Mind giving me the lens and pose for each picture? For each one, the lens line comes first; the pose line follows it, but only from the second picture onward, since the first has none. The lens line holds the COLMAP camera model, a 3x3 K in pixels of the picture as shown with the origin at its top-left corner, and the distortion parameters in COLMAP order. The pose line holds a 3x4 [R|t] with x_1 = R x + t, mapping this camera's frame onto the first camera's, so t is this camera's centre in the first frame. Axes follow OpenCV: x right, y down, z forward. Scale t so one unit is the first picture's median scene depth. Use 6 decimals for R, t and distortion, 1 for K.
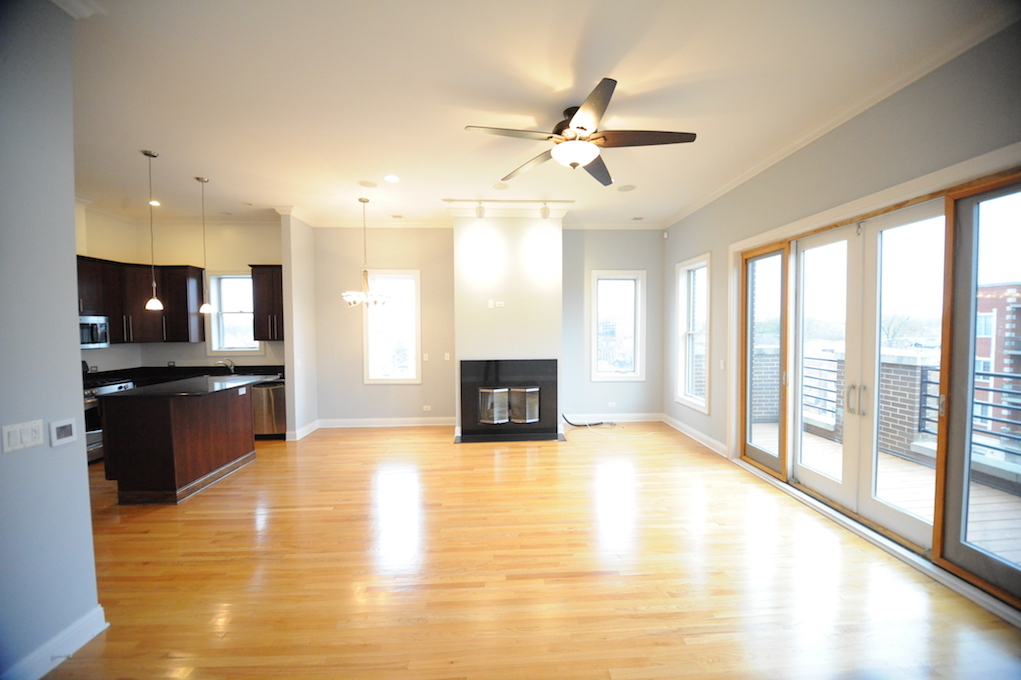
lens RADIAL K [[404.9, 0, 521.1], [0, 404.9, 344.3], [0, 0, 1]] dist [-0.004441, -0.004777]
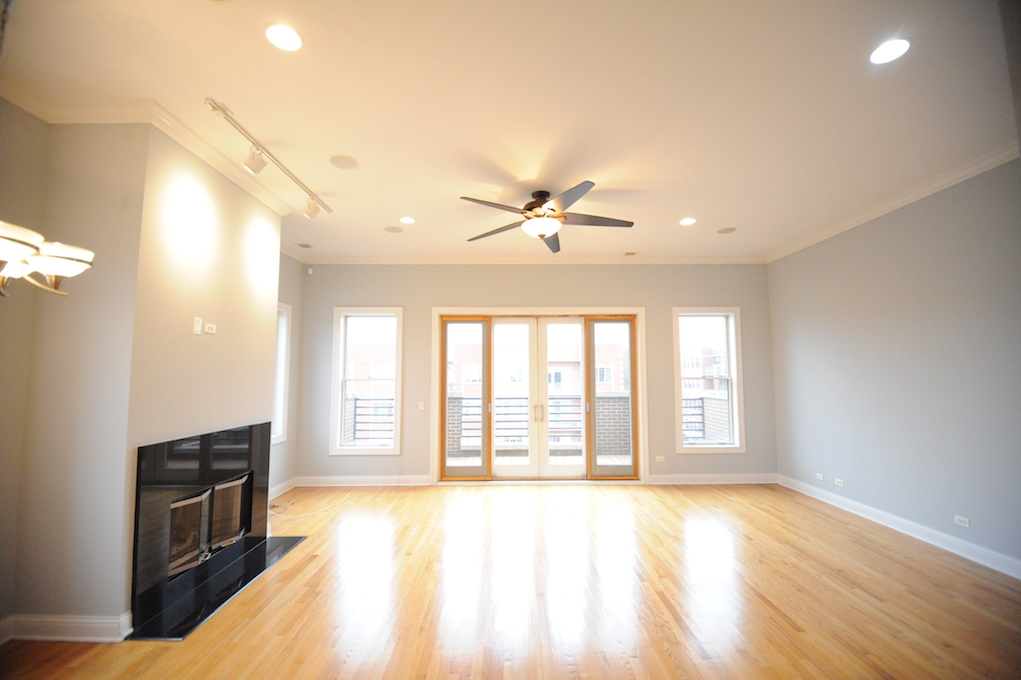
lens RADIAL K [[404.9, 0, 513.7], [0, 404.9, 344.1], [0, 0, 1]] dist [-0.004441, -0.004777]
pose [[0.033370, 0.080555, 0.996191, -0.573390], [0.044732, 0.995627, -0.082007, -0.016685], [-0.998442, 0.047298, 0.029621, 0.588599]]
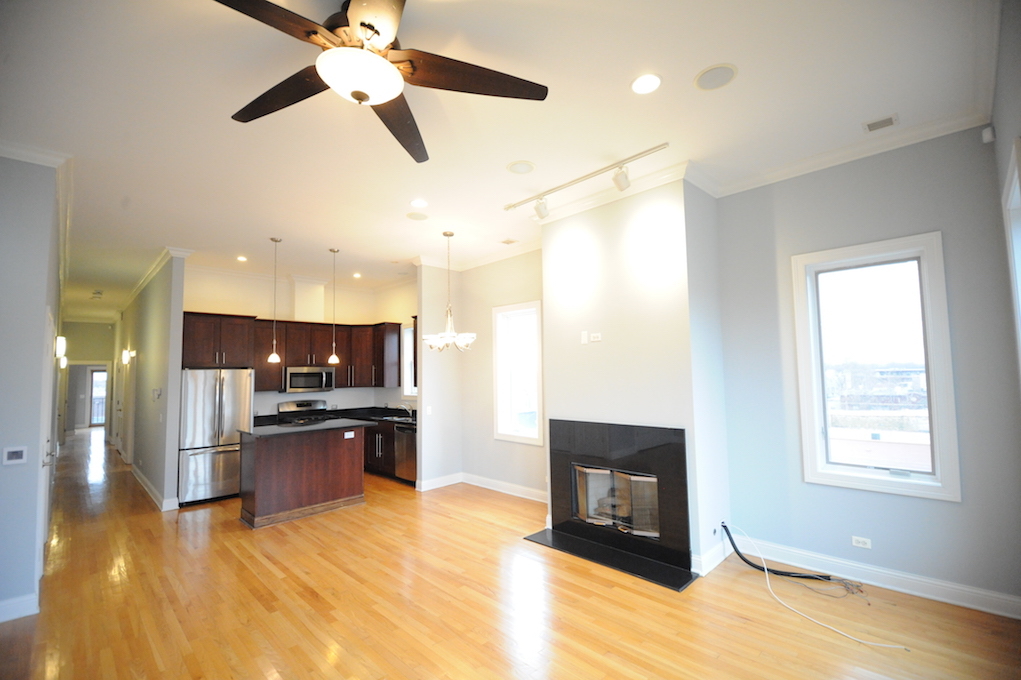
lens RADIAL K [[449.8, 0, 517.7], [0, 449.8, 341.3], [0, 0, 1]] dist [-0.004320, -0.002478]
pose [[0.659777, -0.060141, -0.749051, 0.413430], [-0.017066, 0.995336, -0.094947, -0.021102], [0.751268, 0.075427, 0.655673, 0.430745]]
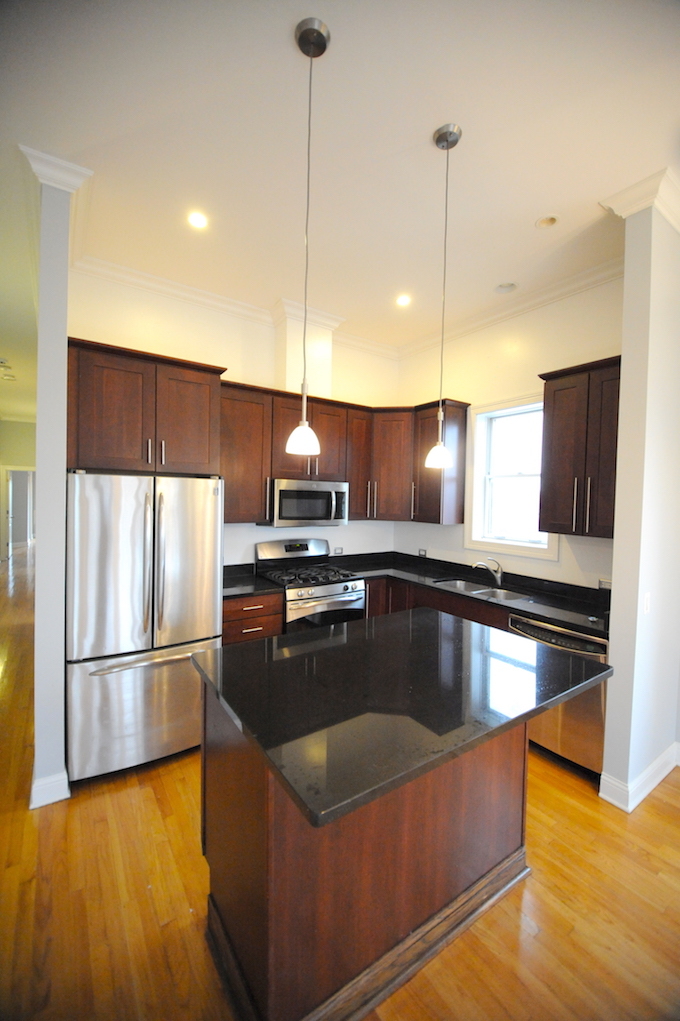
lens RADIAL K [[404.9, 0, 336.3], [0, 404.9, 504.0], [0, 0, 1]] dist [-0.004441, -0.004777]
pose [[0.503799, 0.035222, -0.863103, -0.373428], [-0.063218, 0.997992, 0.003826, -0.028493], [0.861505, 0.052636, 0.505014, 0.552920]]
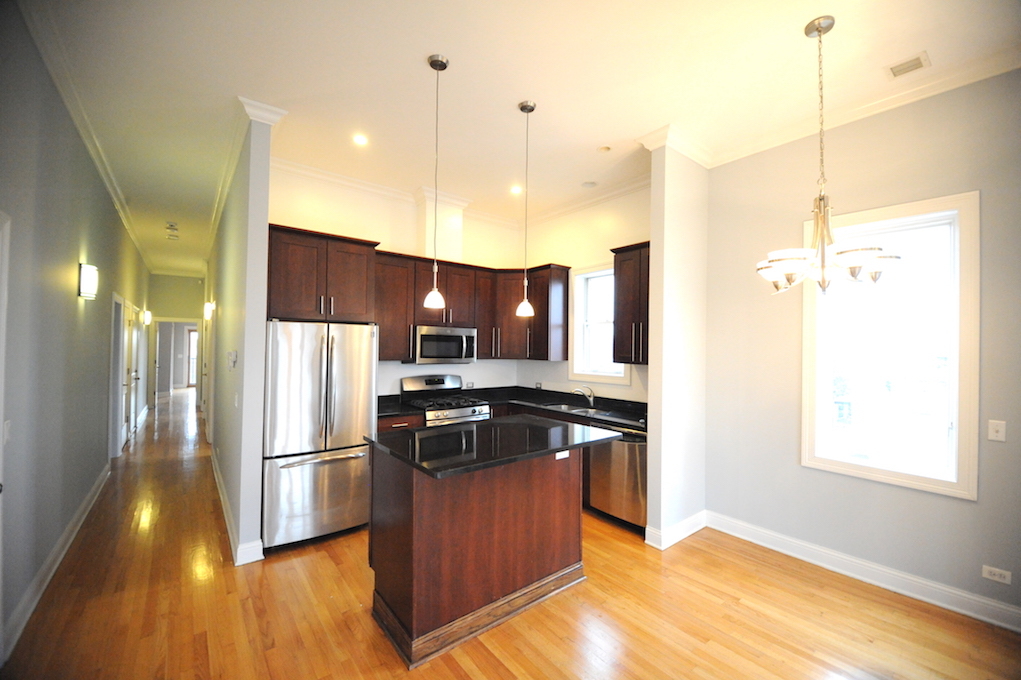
lens RADIAL K [[404.9, 0, 512.0], [0, 404.9, 339.0], [0, 0, 1]] dist [-0.004441, -0.004777]
pose [[0.570473, -0.001670, -0.821315, -0.215893], [-0.052434, 0.997884, -0.038449, -0.013613], [0.819641, 0.064999, 0.569178, 0.492392]]
